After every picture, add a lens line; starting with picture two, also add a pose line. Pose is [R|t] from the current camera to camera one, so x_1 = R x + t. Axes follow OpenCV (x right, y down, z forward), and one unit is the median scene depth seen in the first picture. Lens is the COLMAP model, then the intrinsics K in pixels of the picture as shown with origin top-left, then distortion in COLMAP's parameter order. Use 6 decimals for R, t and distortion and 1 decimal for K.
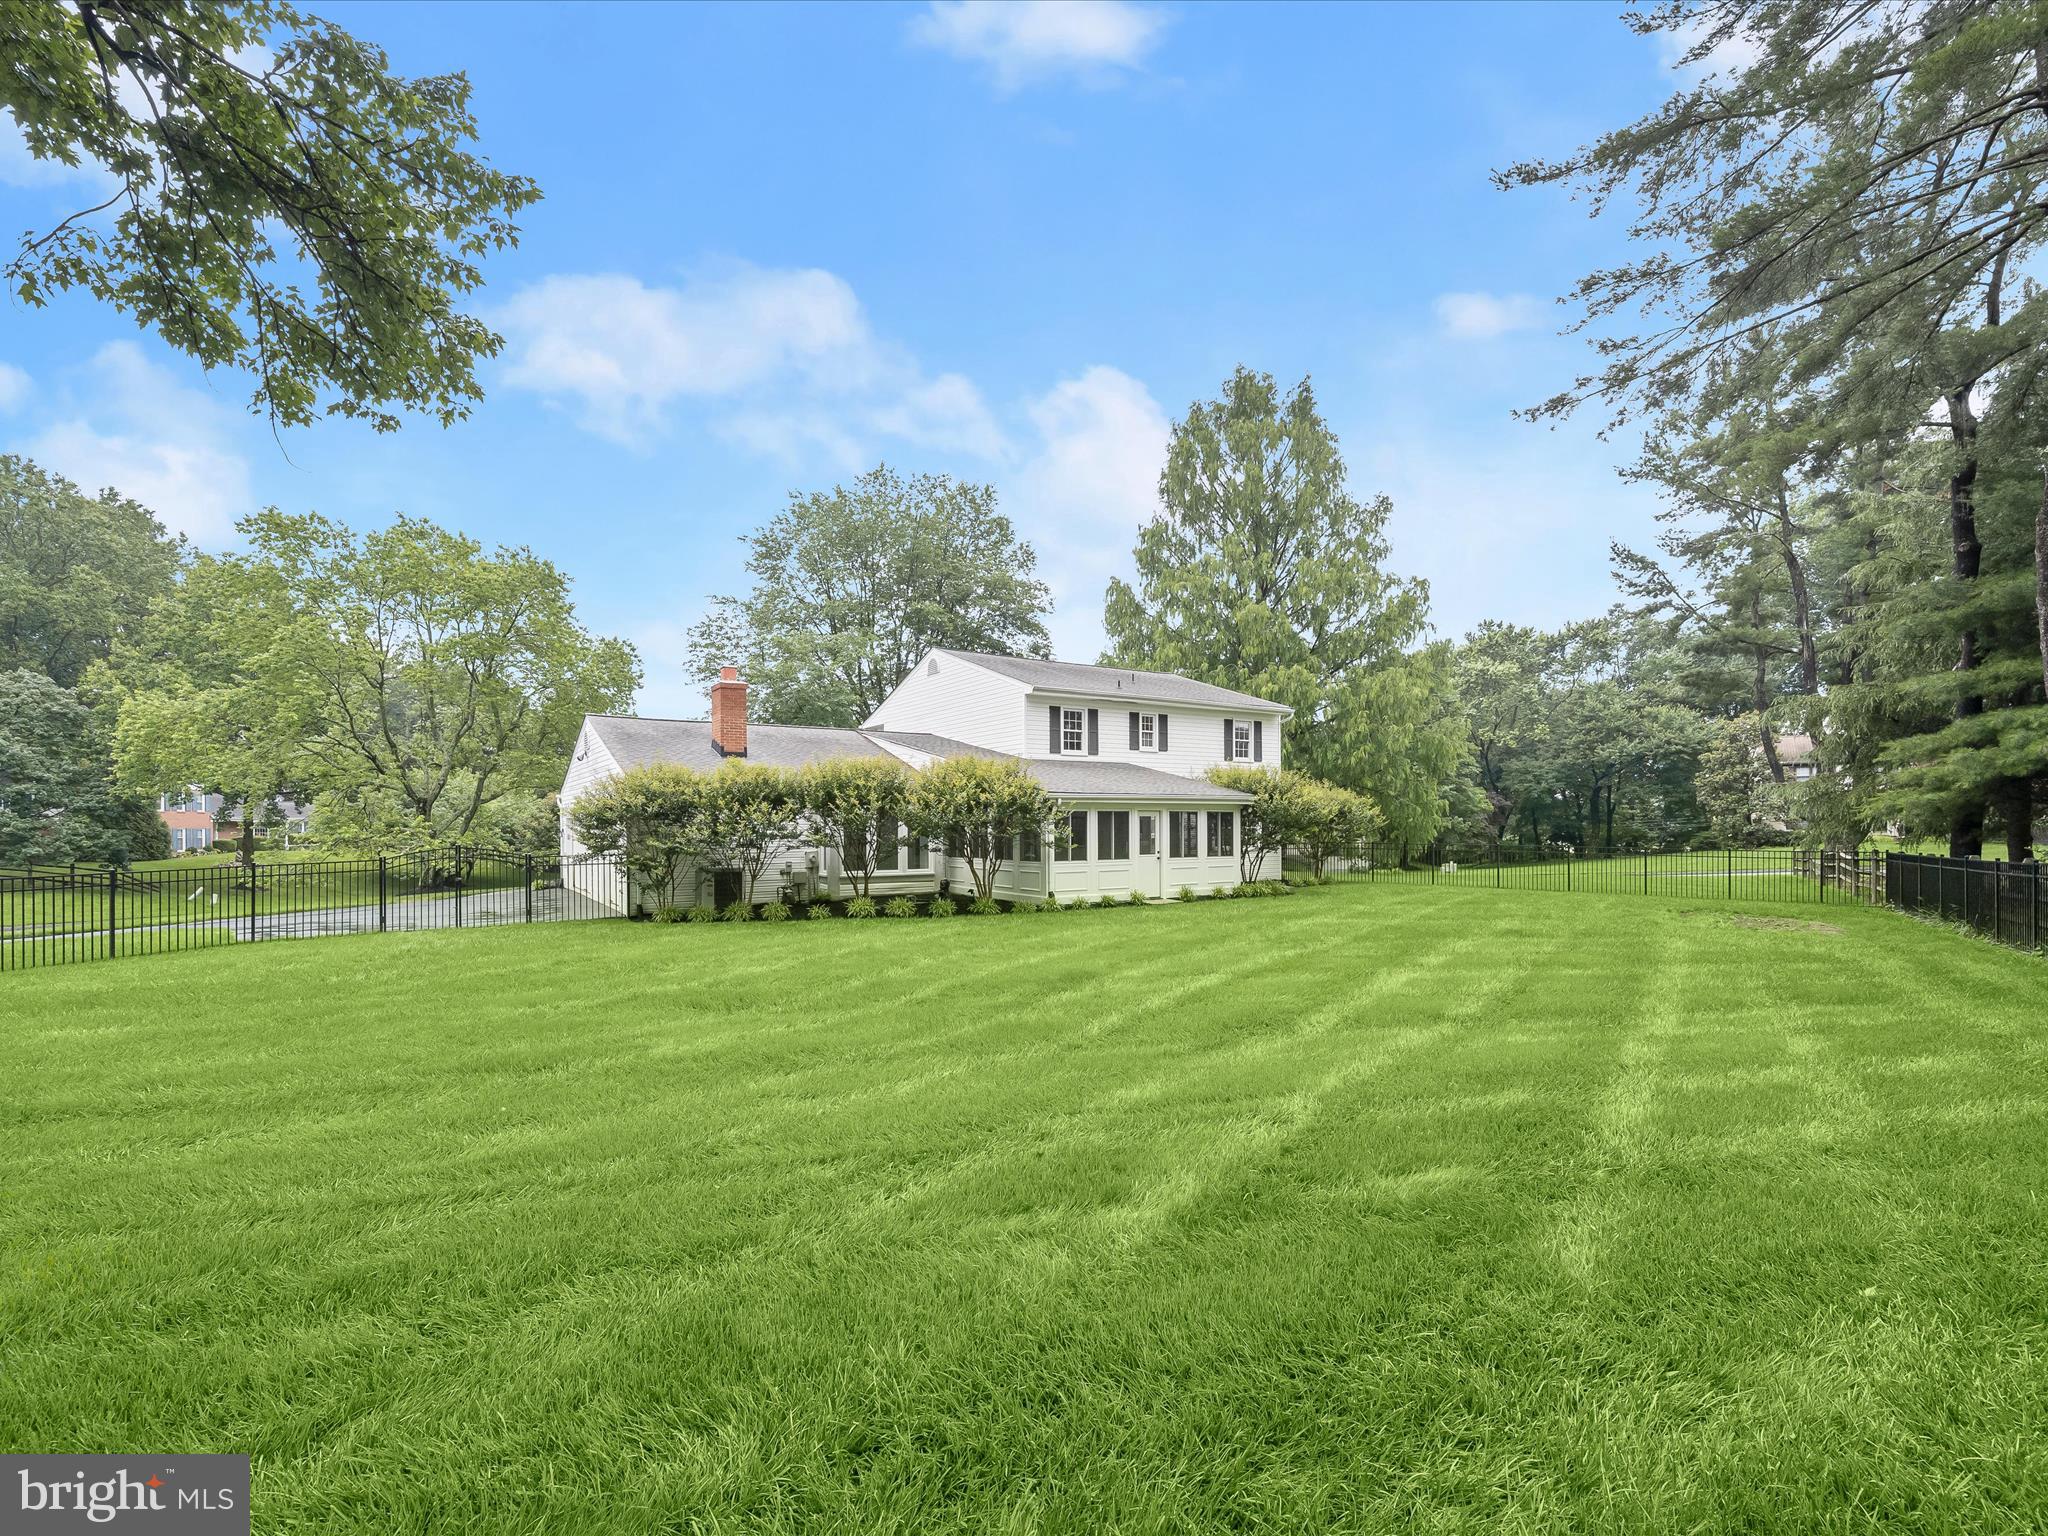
lens RADIAL K [[912.7, 0, 1024.0], [0, 912.7, 825.8], [0, 0, 1]] dist [0.000828, 0.000010]
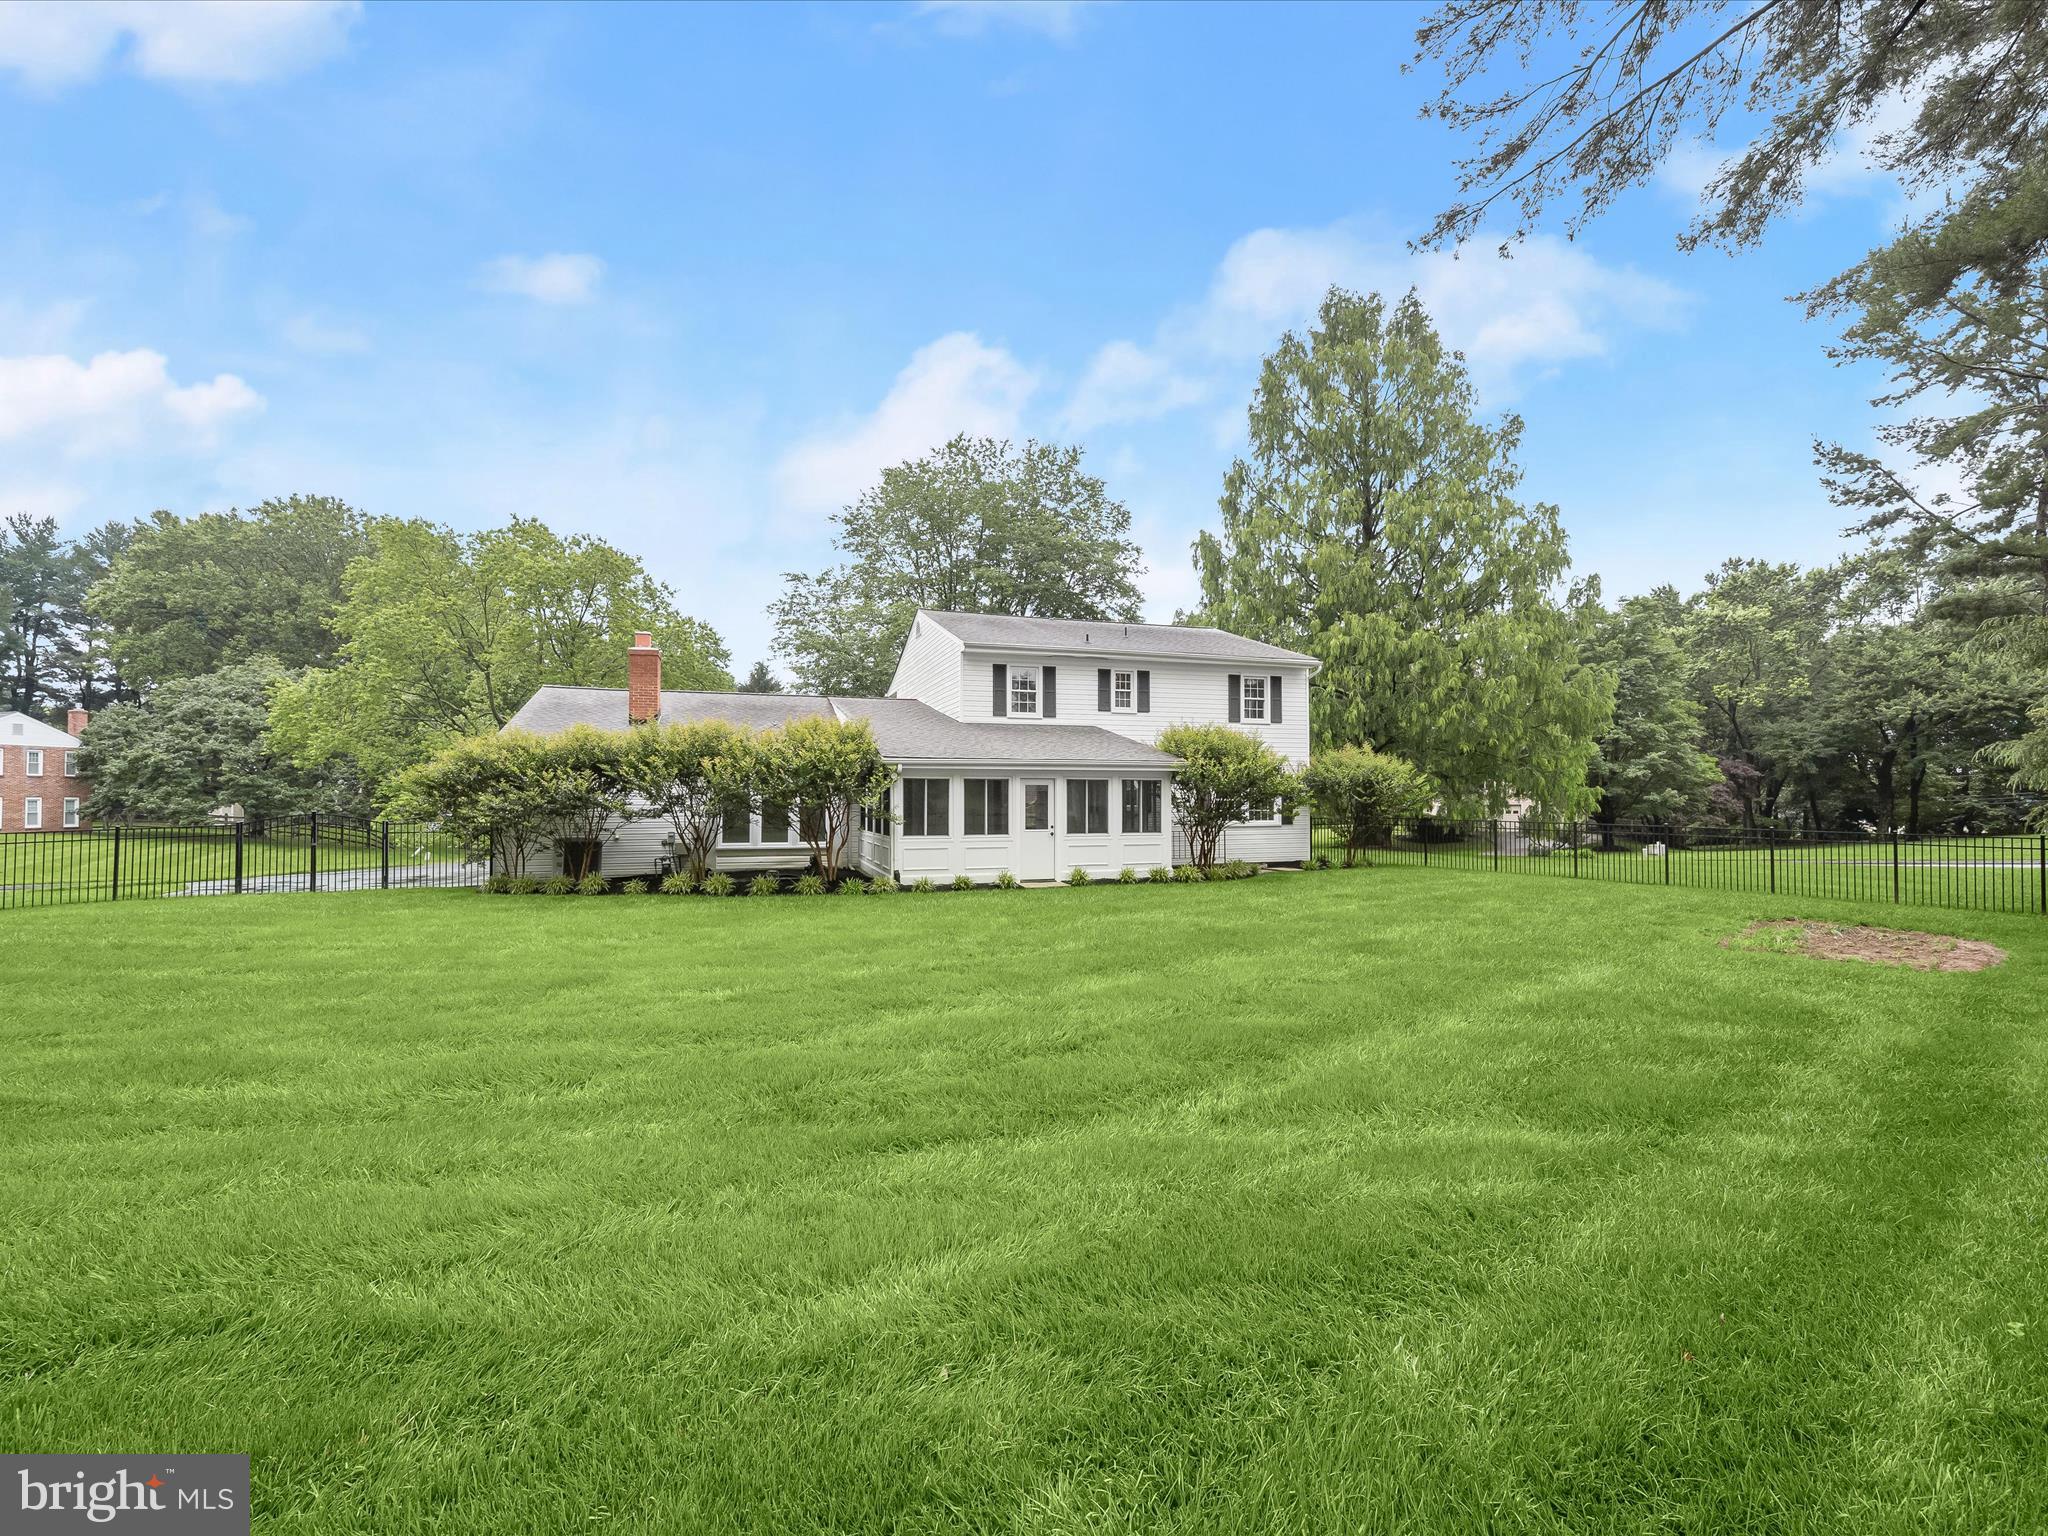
lens RADIAL K [[887.4, 0, 1031.5], [0, 887.4, 773.1], [0, 0, 1]] dist [-0.002715, -0.000550]
pose [[0.968671, -0.002251, -0.248339, 0.175624], [-0.004624, 0.999622, -0.027095, 0.000504], [0.248306, 0.027395, 0.968294, 0.098145]]
